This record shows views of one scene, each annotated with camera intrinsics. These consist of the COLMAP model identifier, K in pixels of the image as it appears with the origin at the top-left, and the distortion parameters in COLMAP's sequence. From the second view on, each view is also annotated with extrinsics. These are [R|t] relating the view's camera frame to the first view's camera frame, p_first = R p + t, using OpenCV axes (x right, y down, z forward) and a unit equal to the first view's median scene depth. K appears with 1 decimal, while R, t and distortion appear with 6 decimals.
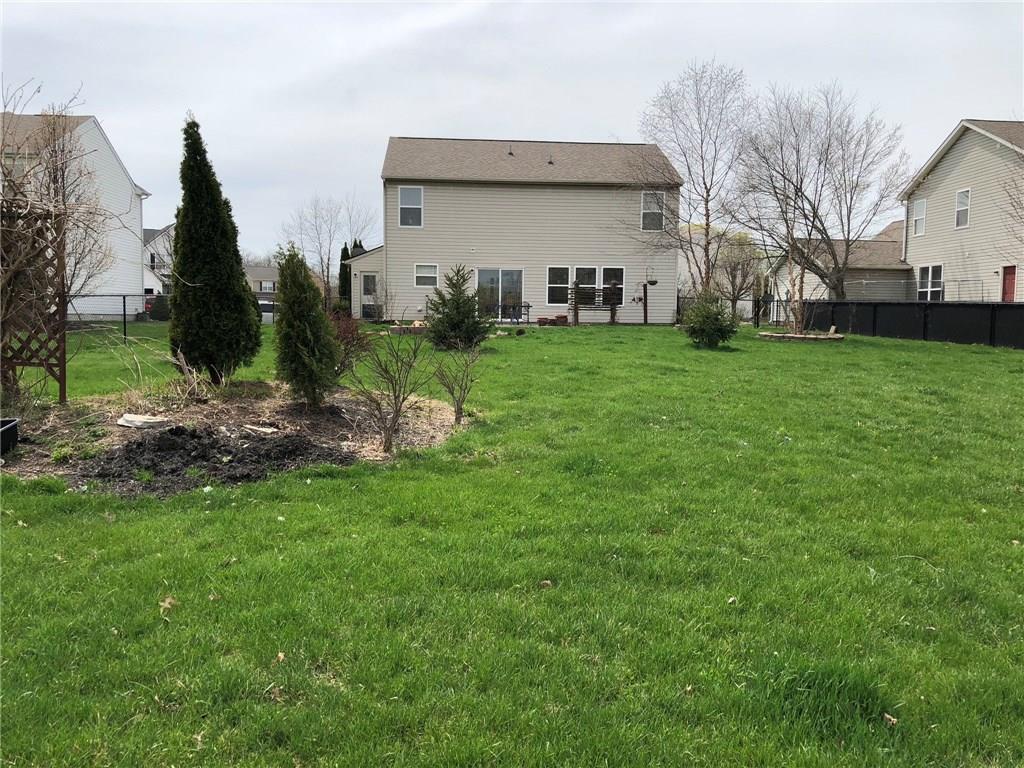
lens RADIAL K [[820.9, 0, 511.5], [0, 820.9, 386.4], [0, 0, 1]] dist [0.027011, -0.047787]
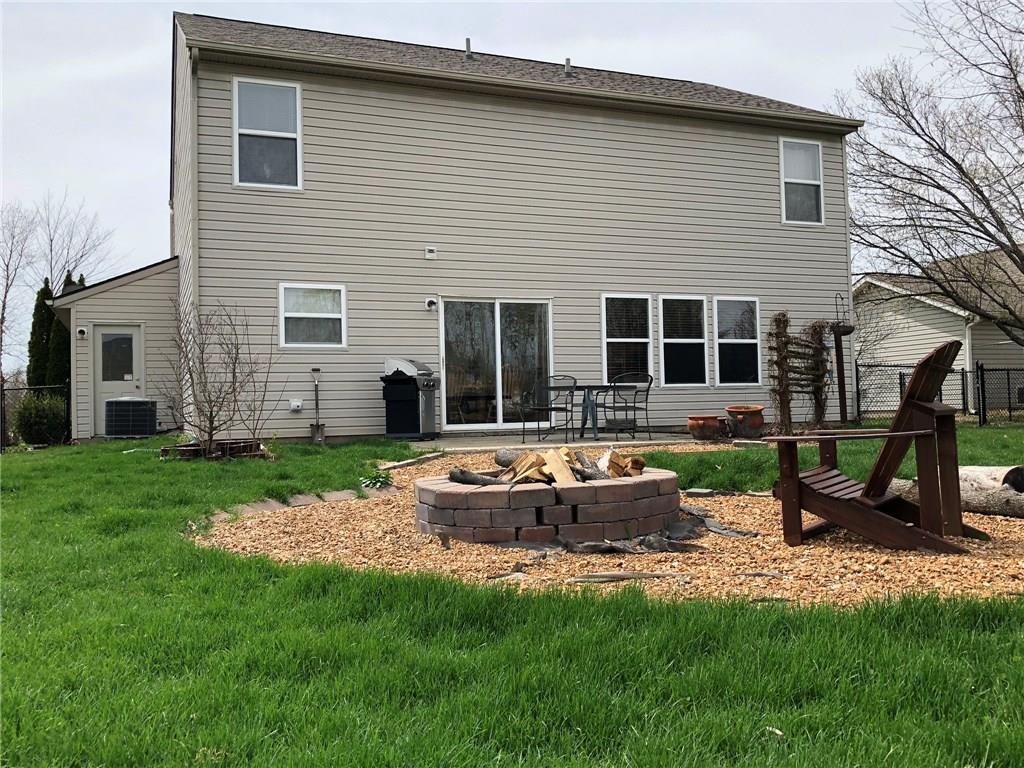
lens RADIAL K [[880.8, 0, 514.1], [0, 880.8, 378.4], [0, 0, 1]] dist [-0.015921, -0.004885]
pose [[0.948322, -0.021118, 0.316606, -0.142533], [0.062241, 0.990779, -0.120343, -0.052630], [-0.311146, 0.133830, 0.940892, 0.594949]]
